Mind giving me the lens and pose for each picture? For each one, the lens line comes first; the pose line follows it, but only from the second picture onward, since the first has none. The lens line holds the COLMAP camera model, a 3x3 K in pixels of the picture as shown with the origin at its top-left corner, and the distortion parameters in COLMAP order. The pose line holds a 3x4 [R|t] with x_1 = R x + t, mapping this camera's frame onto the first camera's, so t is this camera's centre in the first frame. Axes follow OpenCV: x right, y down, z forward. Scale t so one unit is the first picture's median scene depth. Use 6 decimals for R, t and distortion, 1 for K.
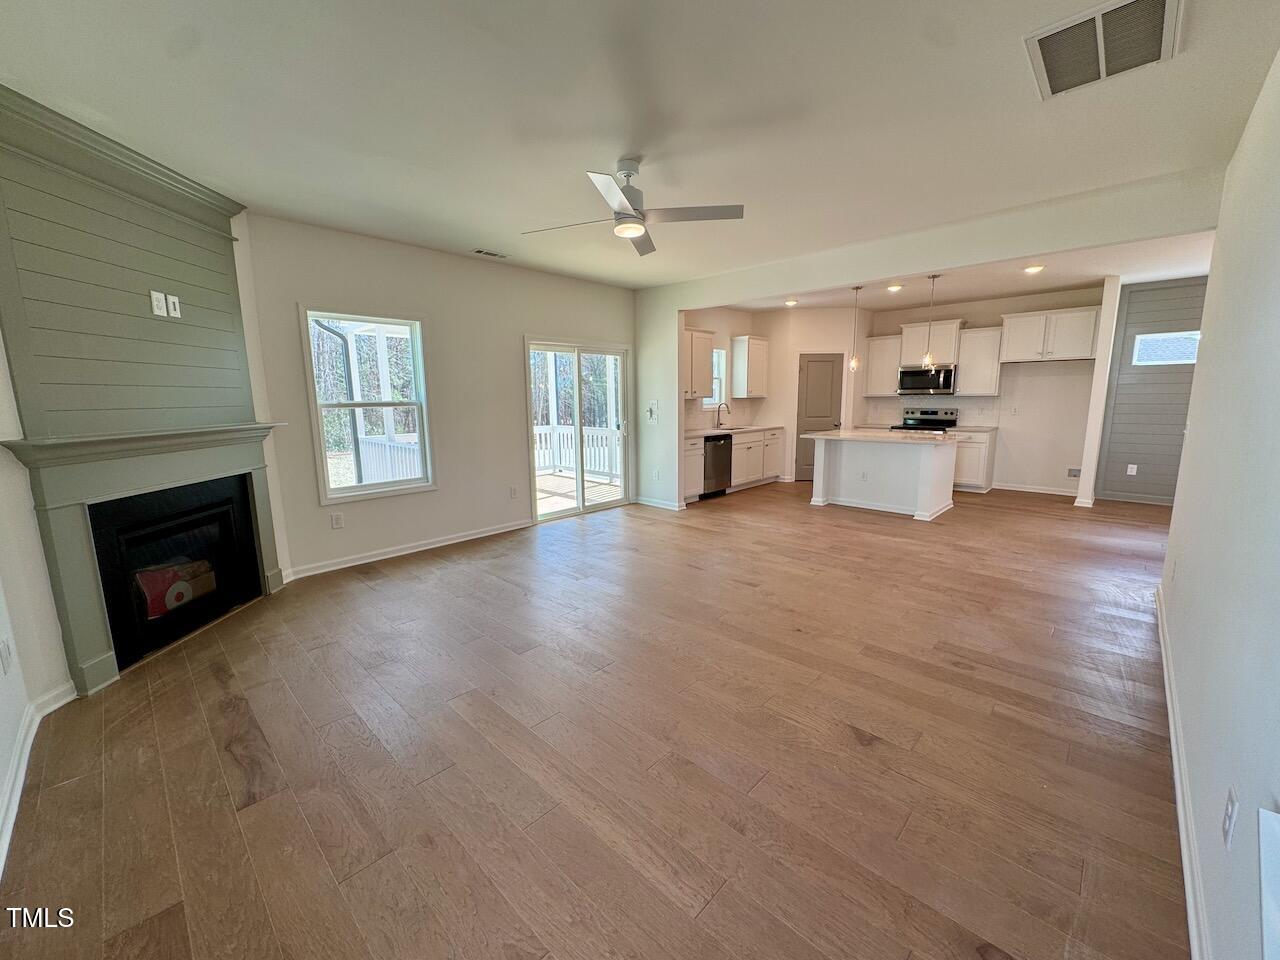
lens RADIAL K [[508.7, 0, 642.4], [0, 508.7, 478.6], [0, 0, 1]] dist [-0.000831, 0.000151]
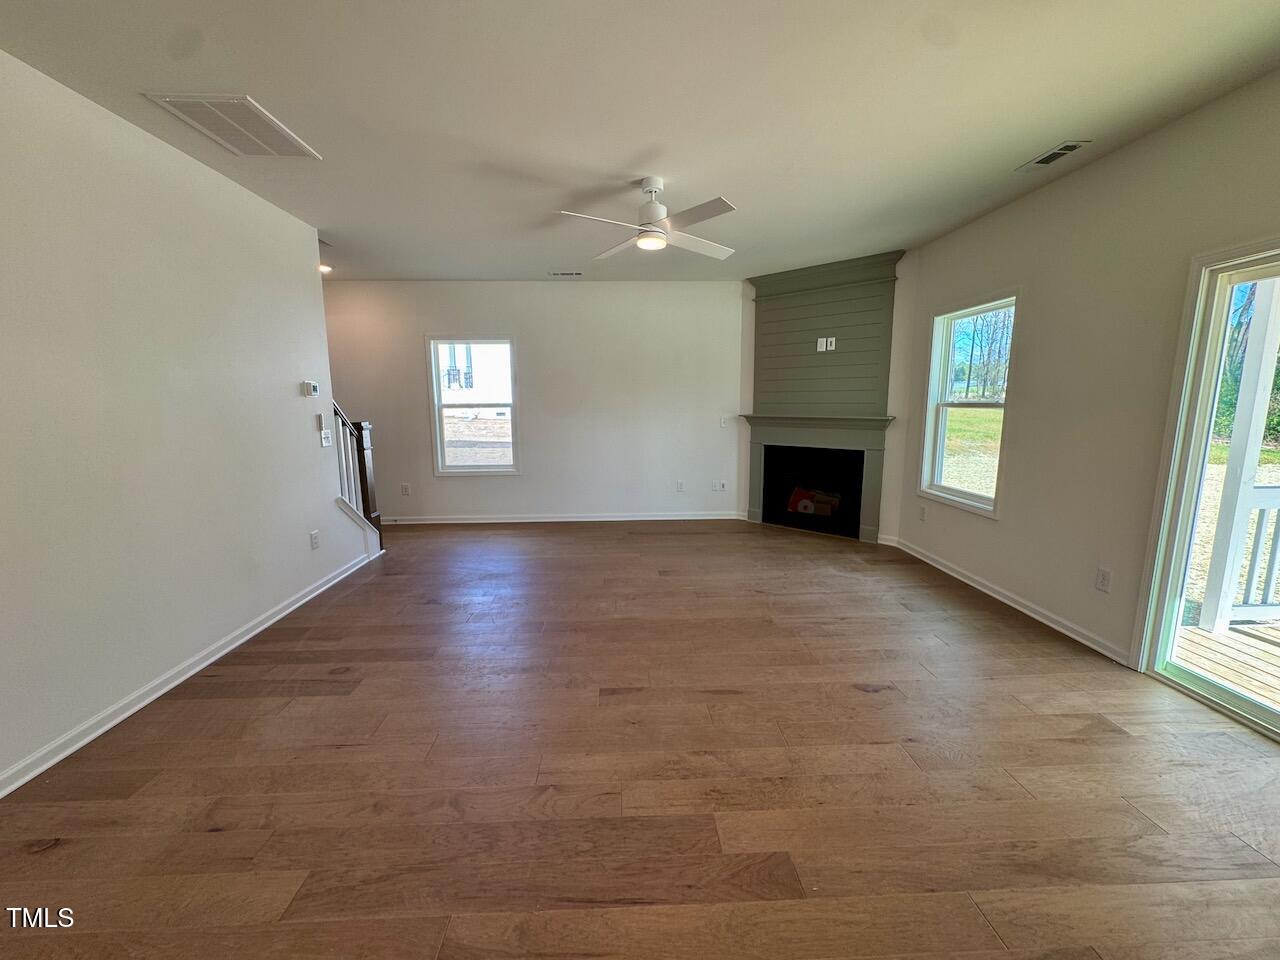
lens RADIAL K [[508.7, 0, 634.6], [0, 508.7, 476.0], [0, 0, 1]] dist [-0.000831, 0.000151]
pose [[-0.697714, 0.119740, -0.706299, 0.721141], [-0.101565, 0.959439, 0.262985, -0.268719], [0.709141, 0.255223, -0.657252, 1.607205]]
